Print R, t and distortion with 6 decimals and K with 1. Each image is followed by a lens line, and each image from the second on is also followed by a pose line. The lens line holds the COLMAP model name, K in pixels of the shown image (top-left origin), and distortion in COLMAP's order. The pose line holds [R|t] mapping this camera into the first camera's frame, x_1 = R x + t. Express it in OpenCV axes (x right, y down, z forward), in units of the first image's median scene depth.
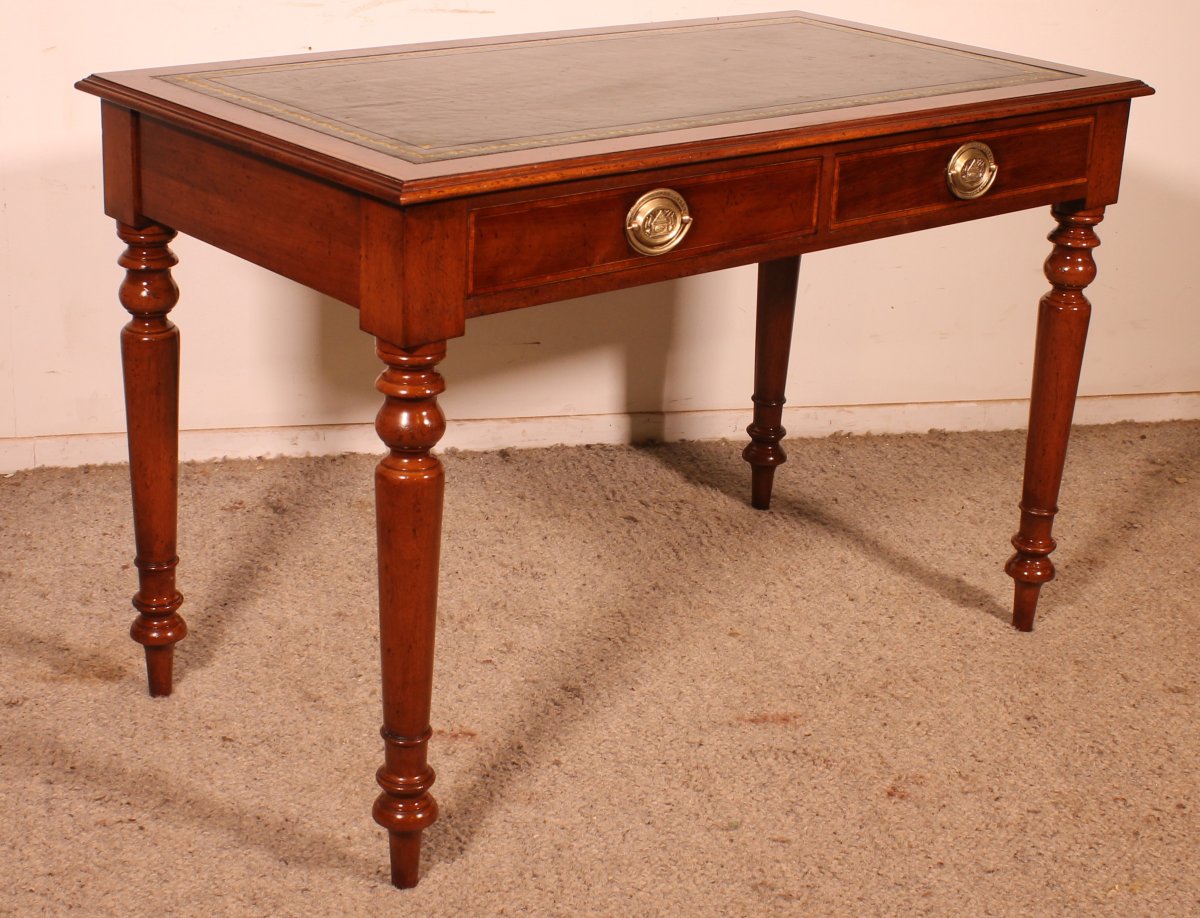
lens RADIAL K [[2080.9, 0, 600.0], [0, 2080.9, 459.0], [0, 0, 1]] dist [-0.070426, 0.093013]
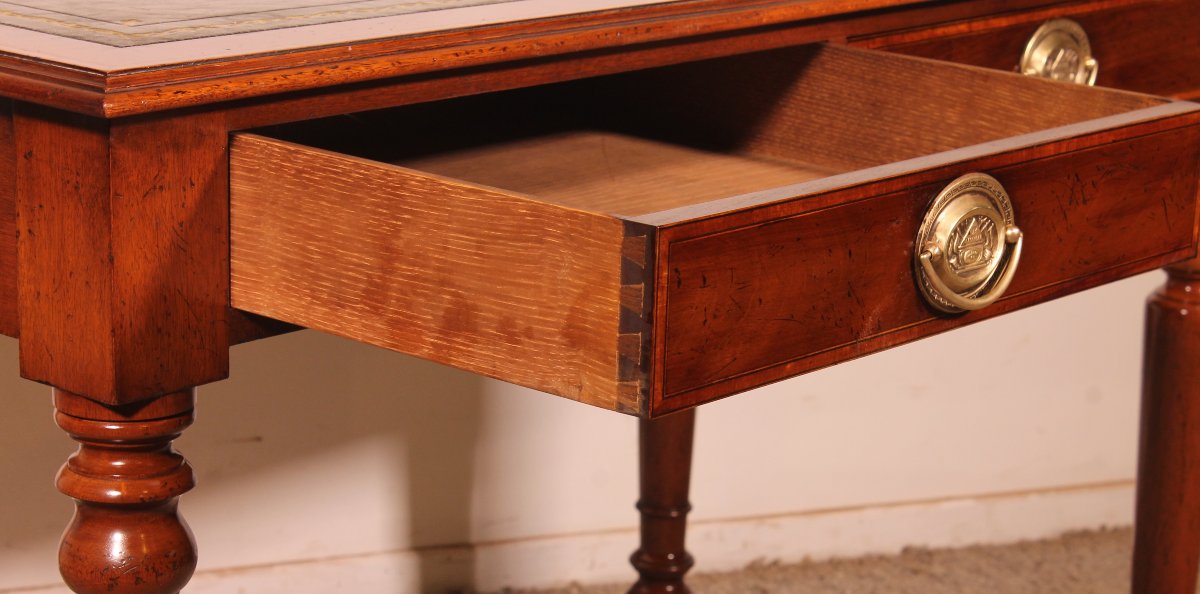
lens RADIAL K [[2922.7, 0, 600.0], [0, 2922.7, 297.0], [0, 0, 1]] dist [0.005485, 0.267225]
pose [[0.990463, -0.050245, 0.128289, -0.063923], [0.065109, 0.991295, -0.114434, 0.009679], [-0.121422, 0.121695, 0.985113, 0.263254]]
